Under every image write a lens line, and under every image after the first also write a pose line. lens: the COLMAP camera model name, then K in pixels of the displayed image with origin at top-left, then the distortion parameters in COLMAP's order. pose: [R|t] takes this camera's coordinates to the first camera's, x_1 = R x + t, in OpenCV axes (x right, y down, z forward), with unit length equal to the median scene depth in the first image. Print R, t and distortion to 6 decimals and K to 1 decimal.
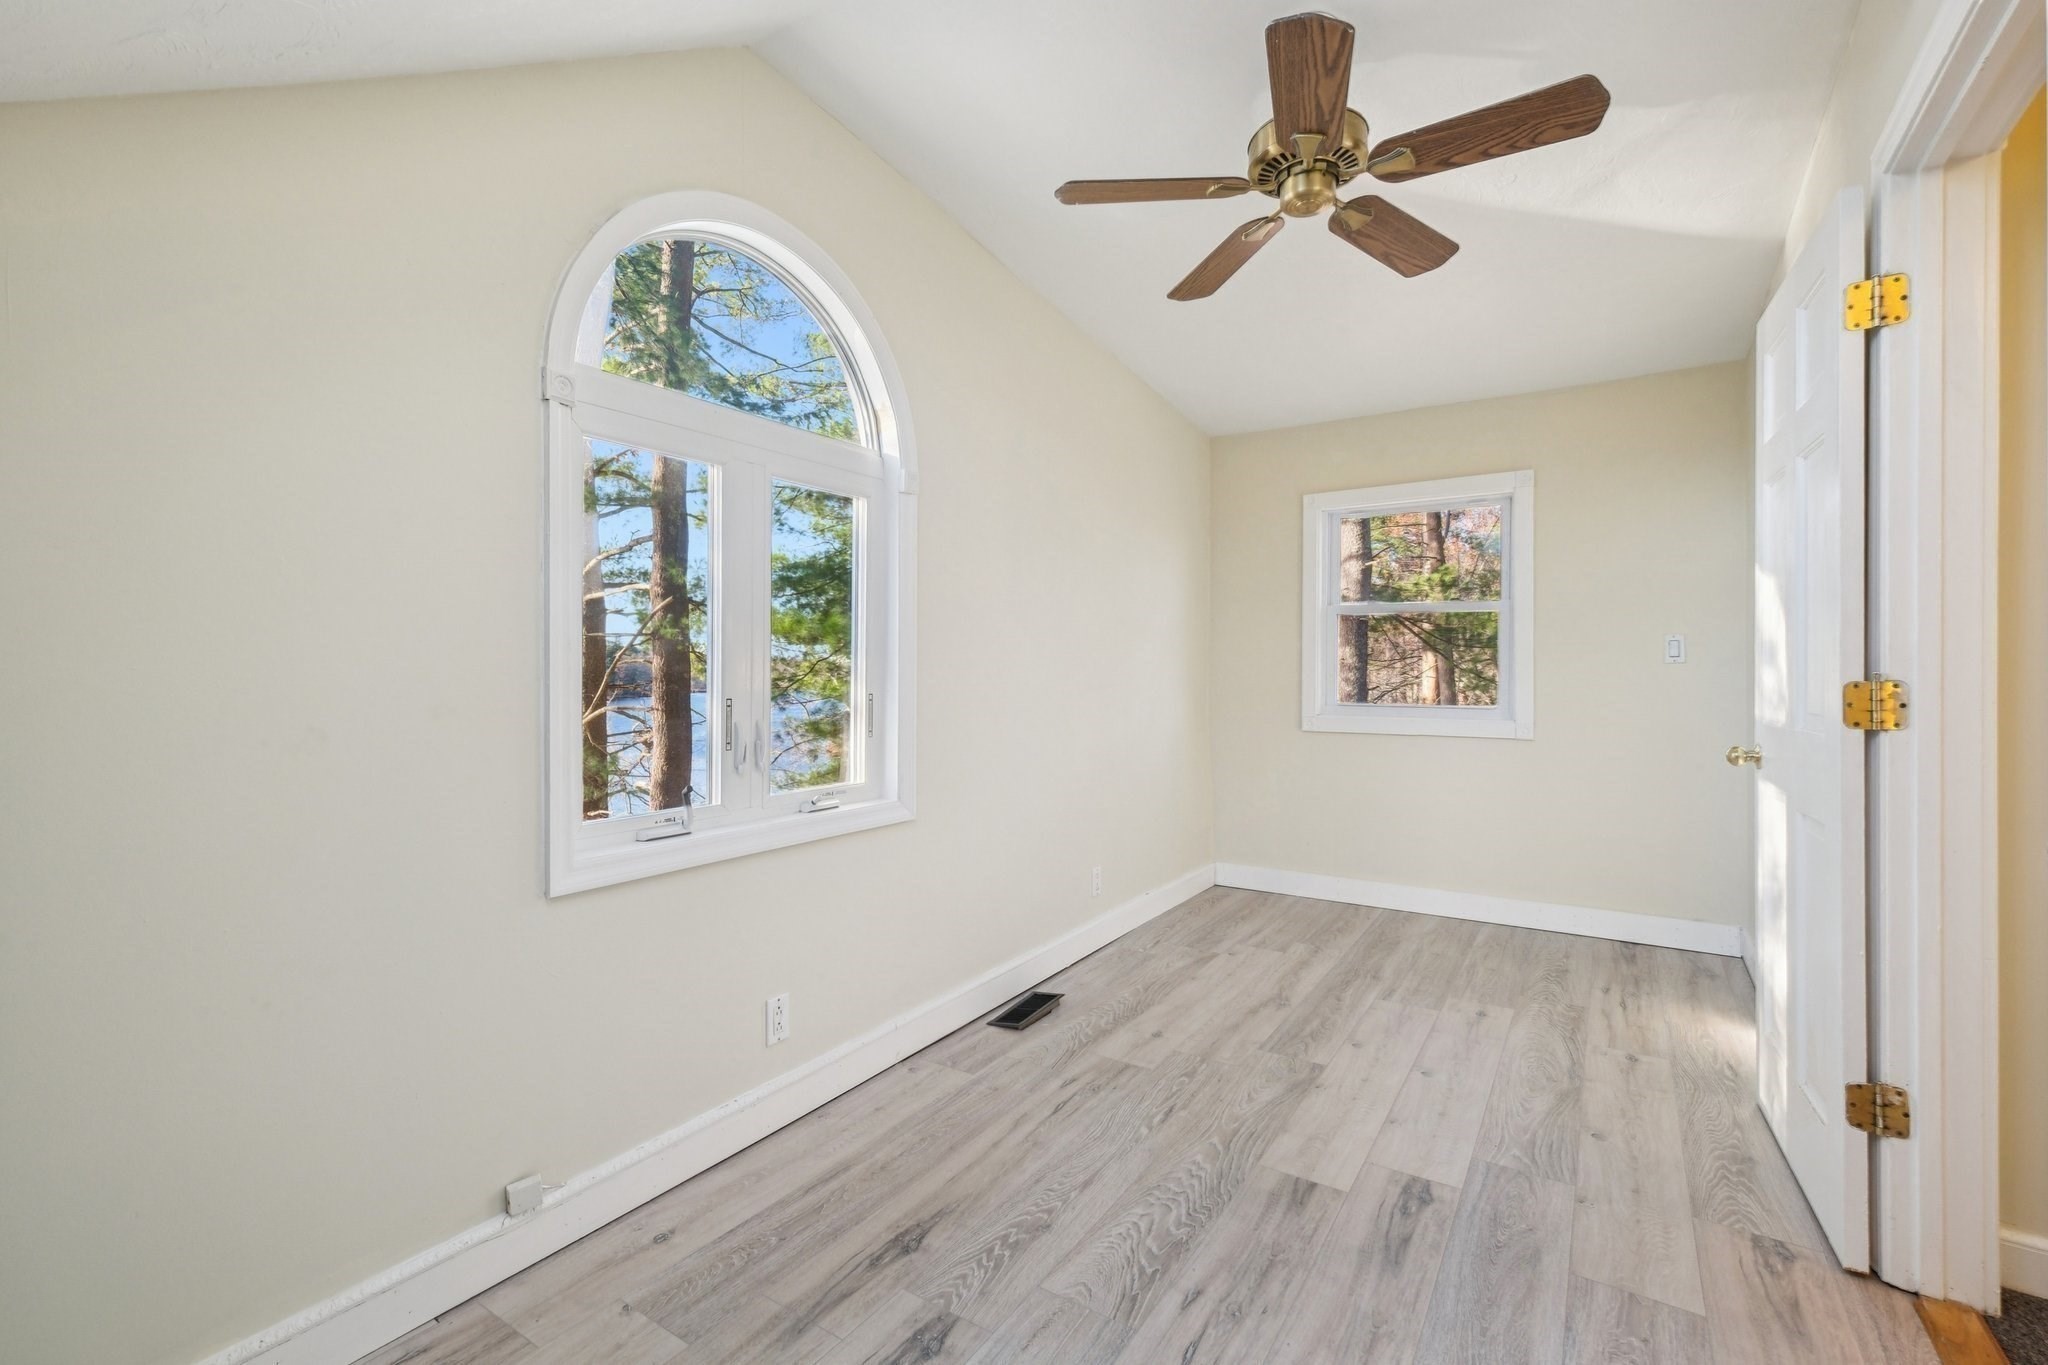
lens RADIAL K [[907.5, 0, 1027.3], [0, 907.5, 676.5], [0, 0, 1]] dist [0.001469, -0.000352]
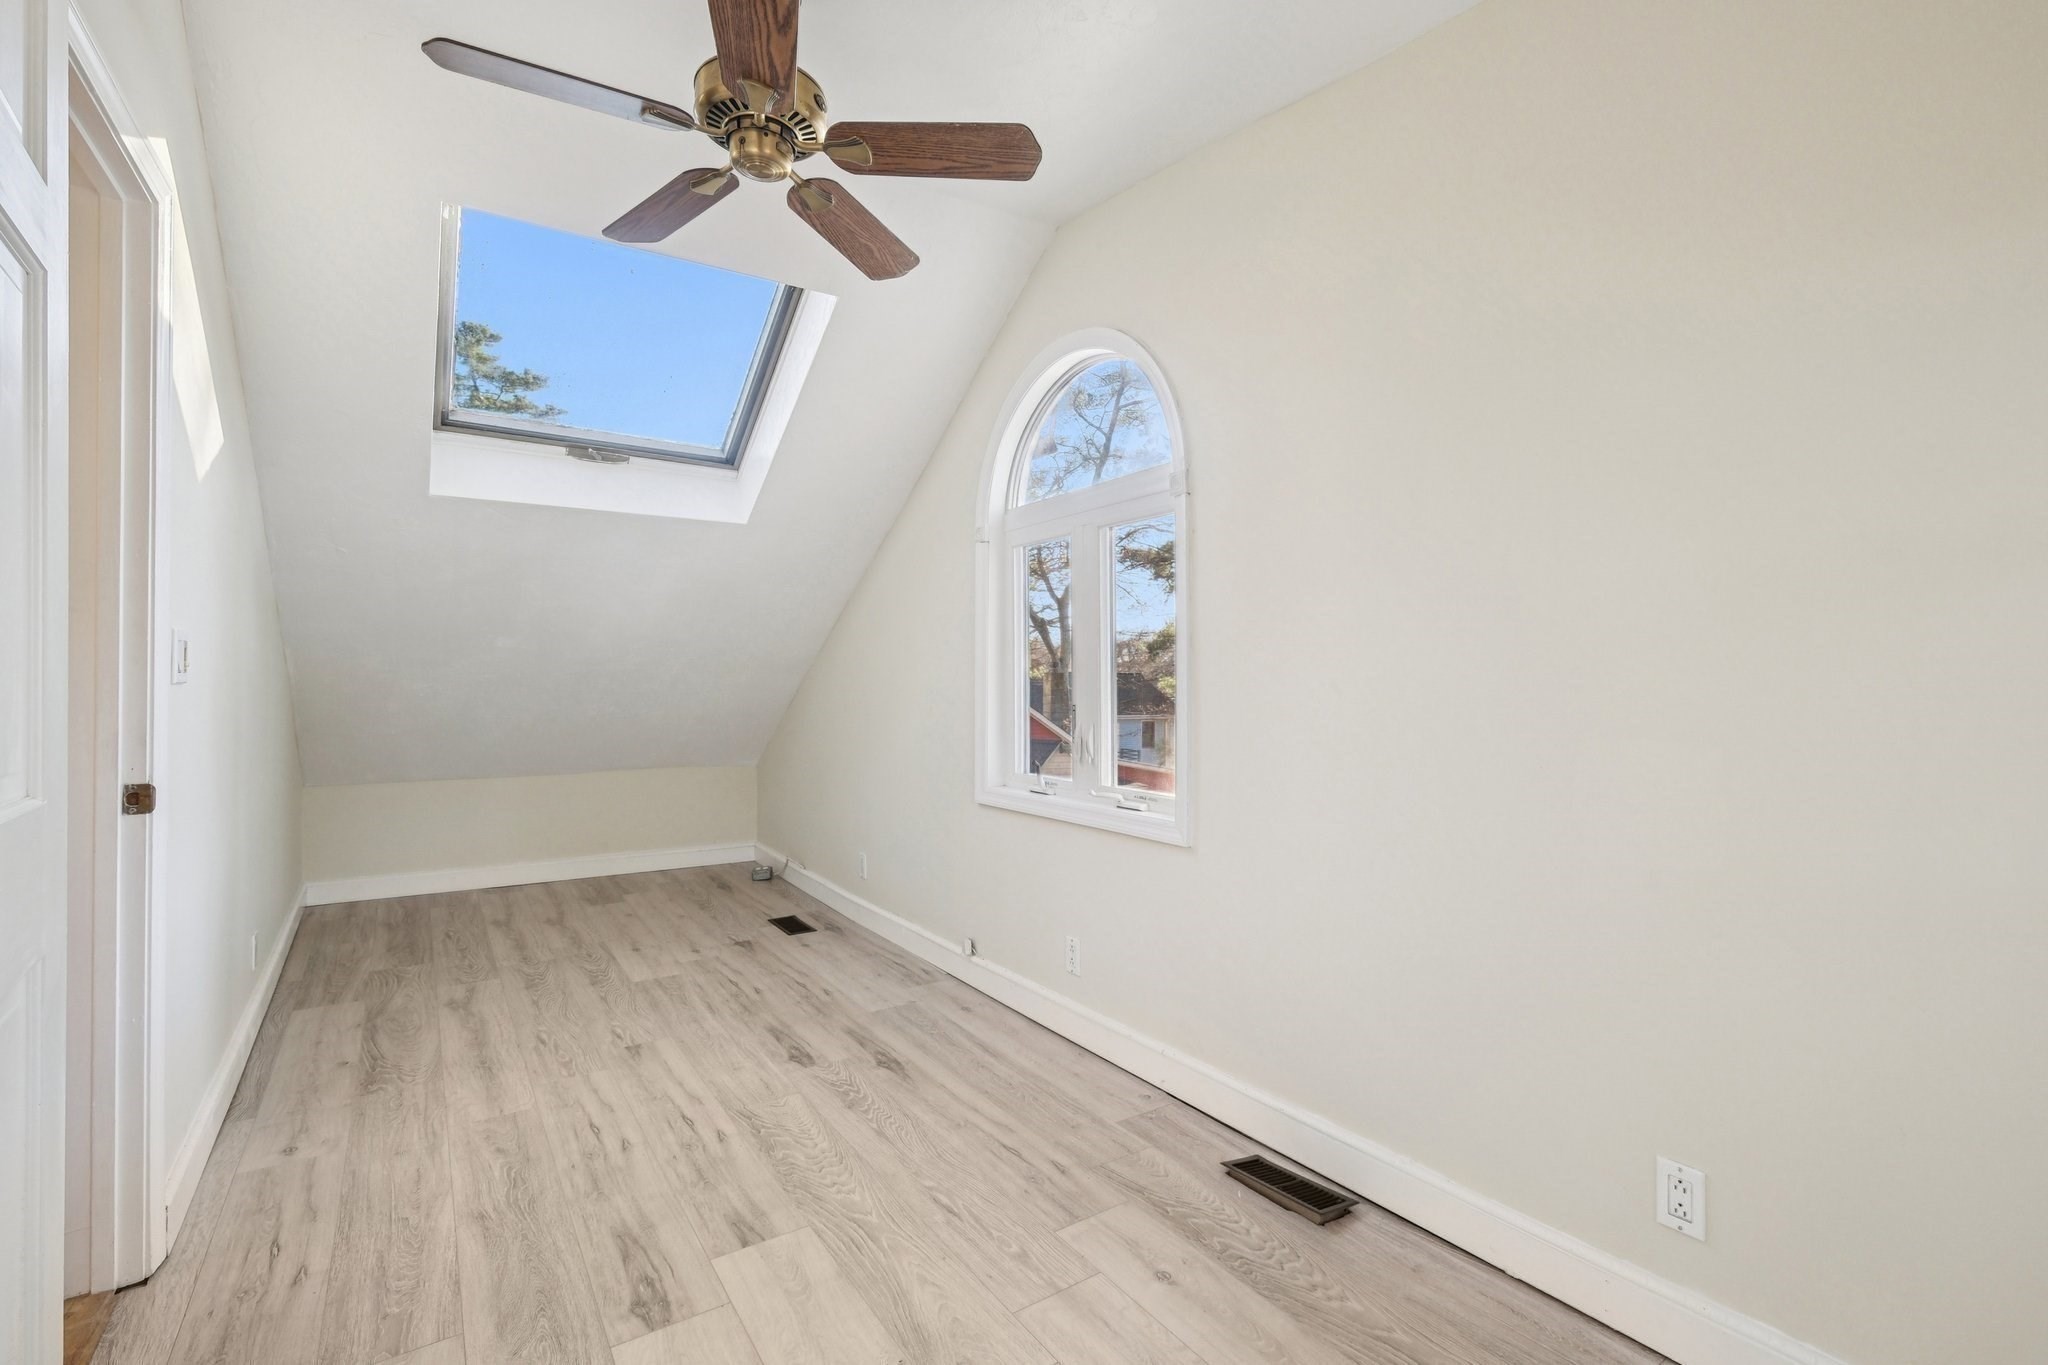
lens RADIAL K [[907.5, 0, 1027.3], [0, 907.5, 676.5], [0, 0, 1]] dist [0.001469, -0.000352]
pose [[-0.388981, -0.003182, -0.921240, 1.068302], [-0.007677, 0.999971, -0.000212, -0.020094], [0.921214, 0.006990, -0.388994, 1.638367]]
